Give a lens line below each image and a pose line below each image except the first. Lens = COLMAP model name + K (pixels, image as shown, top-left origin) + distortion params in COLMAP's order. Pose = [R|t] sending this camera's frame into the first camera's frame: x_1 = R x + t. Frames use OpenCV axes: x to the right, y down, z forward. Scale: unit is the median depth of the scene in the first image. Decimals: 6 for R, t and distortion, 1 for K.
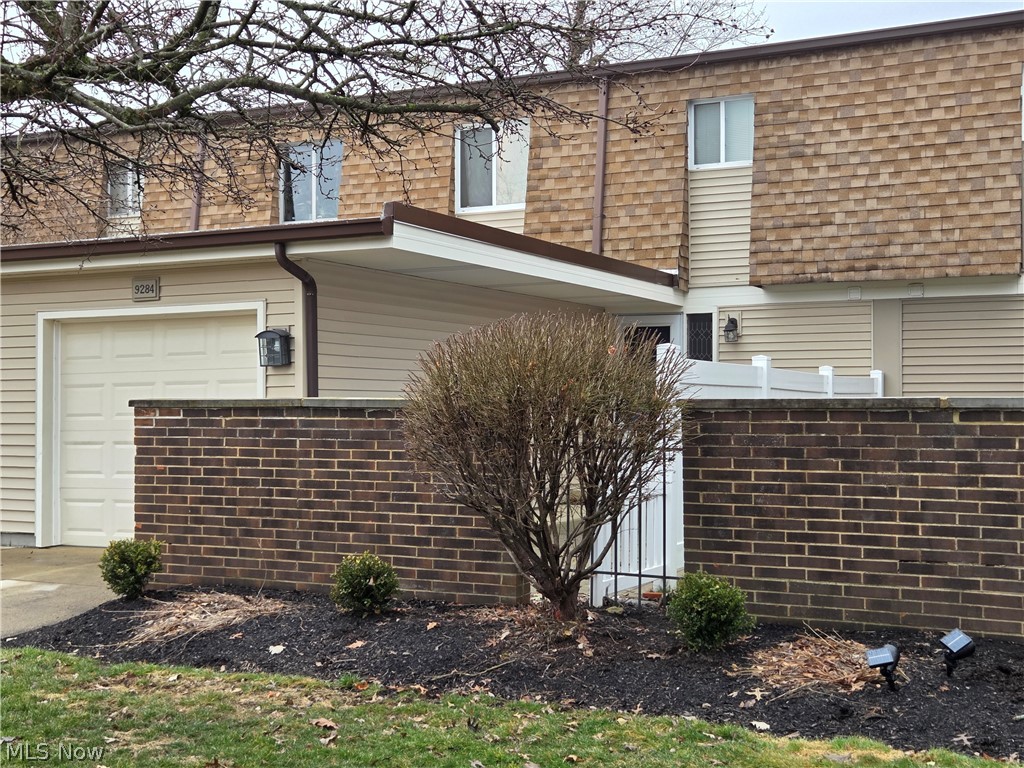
lens RADIAL K [[1365.2, 0, 512.0], [0, 1365.2, 384.0], [0, 0, 1]] dist [0.013993, 0.029875]
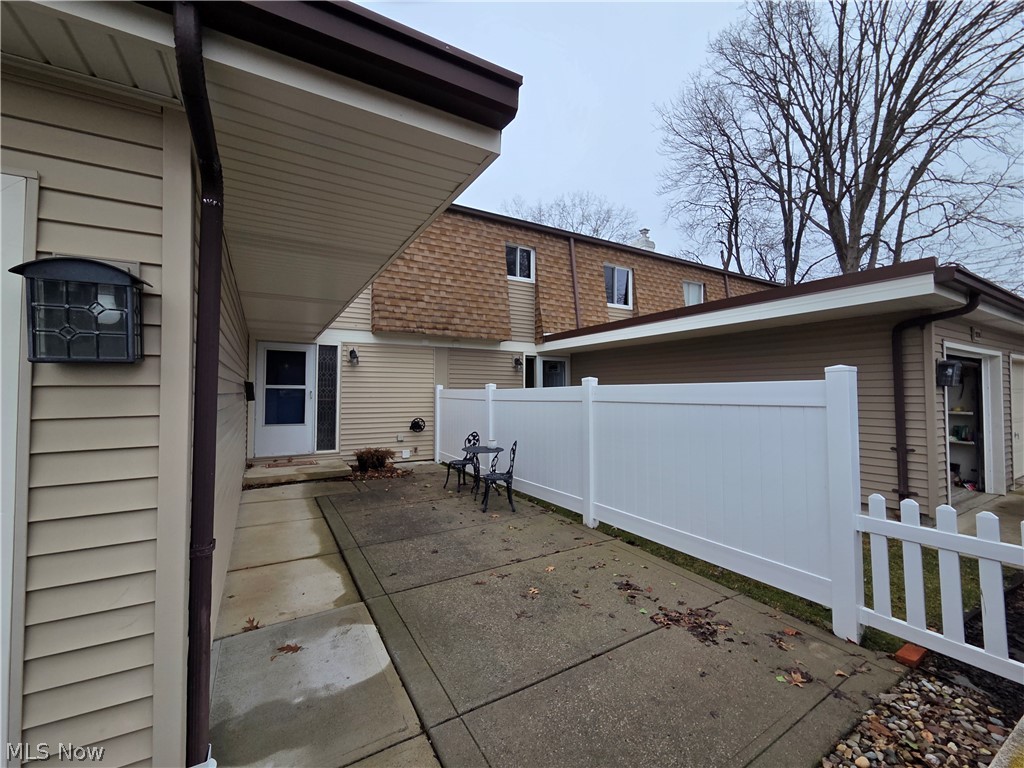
lens RADIAL K [[414.0, 0, 512.0], [0, 414.0, 384.0], [0, 0, 1]] dist [-0.000883, -0.000003]
pose [[0.541436, 0.017920, 0.840551, -0.149760], [-0.013586, 0.999829, -0.012564, -0.005641], [-0.840632, -0.004617, 0.541587, 0.620029]]
